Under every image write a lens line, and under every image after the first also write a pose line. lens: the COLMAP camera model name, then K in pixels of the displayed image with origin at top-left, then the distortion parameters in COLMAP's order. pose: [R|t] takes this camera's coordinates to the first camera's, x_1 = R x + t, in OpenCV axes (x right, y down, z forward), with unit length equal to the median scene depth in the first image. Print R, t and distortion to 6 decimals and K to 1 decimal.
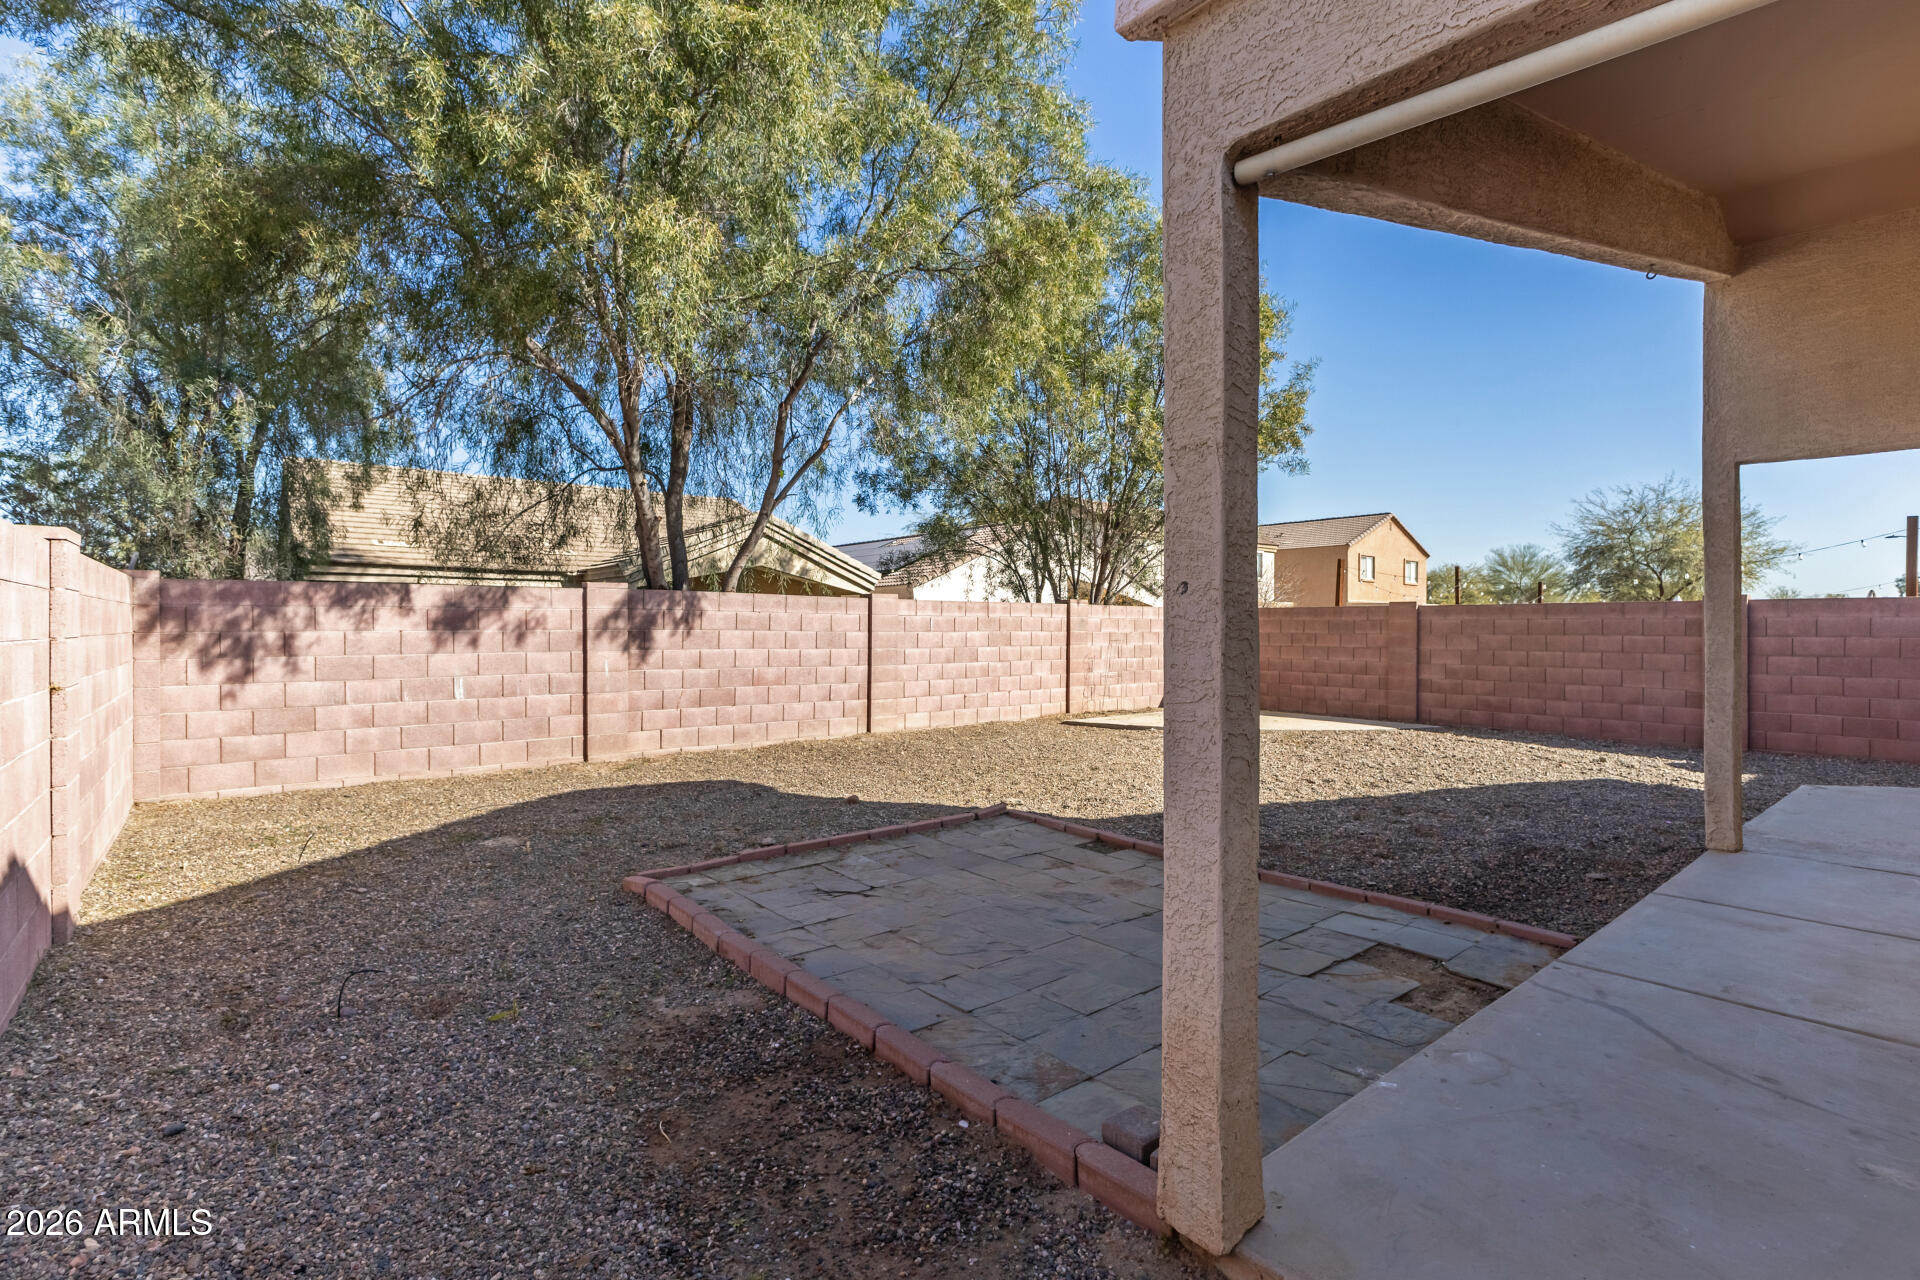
lens RADIAL K [[886.6, 0, 970.4], [0, 886.6, 630.6], [0, 0, 1]] dist [-0.000869, -0.000029]
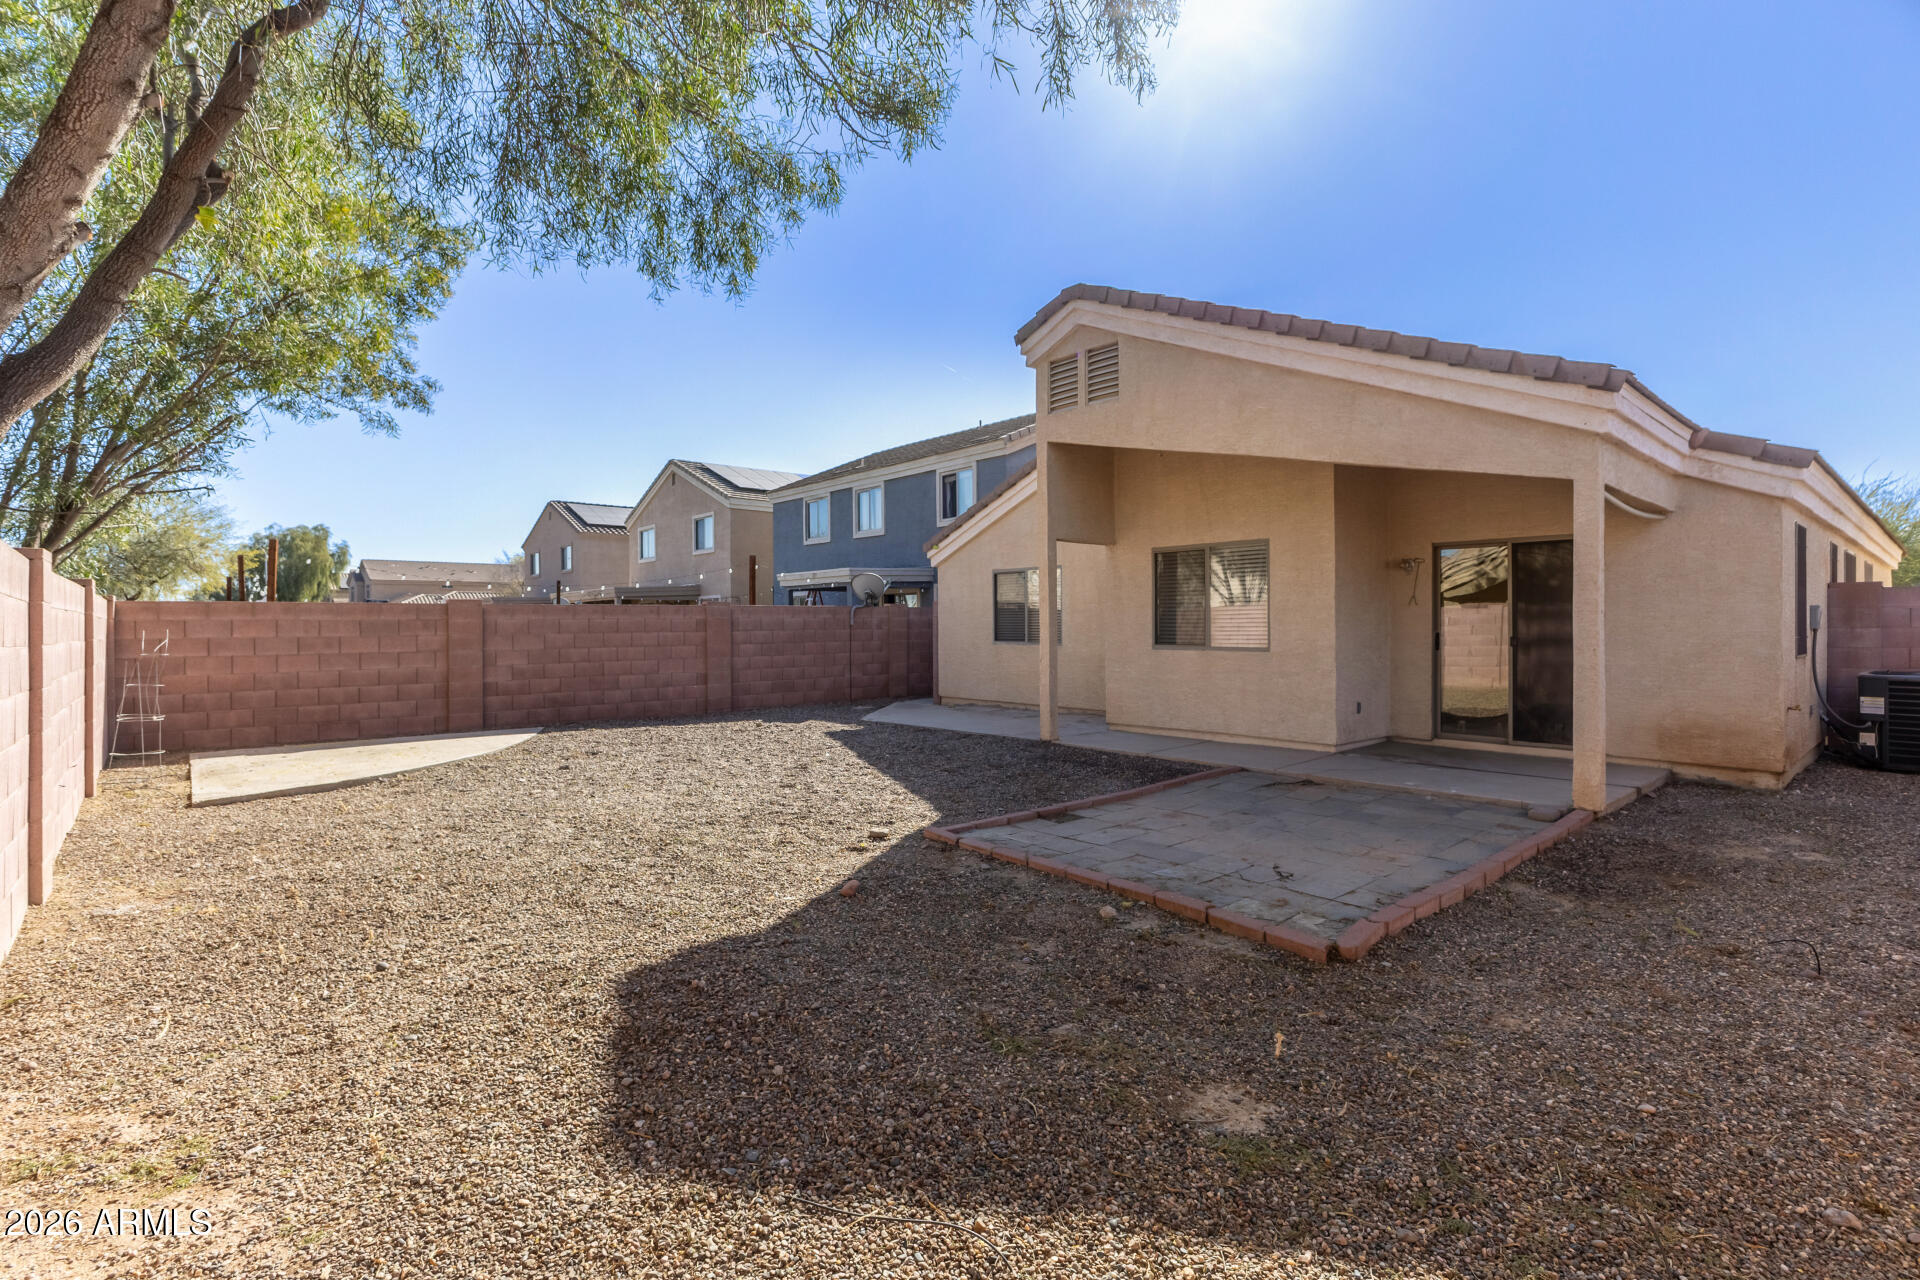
lens RADIAL K [[886.6, 0, 970.0], [0, 886.6, 628.3], [0, 0, 1]] dist [-0.000869, -0.000029]
pose [[-0.023272, -0.009441, 0.999685, -0.452523], [0.009523, 0.999908, 0.009665, -0.006863], [-0.999684, 0.009745, -0.023180, 0.520869]]
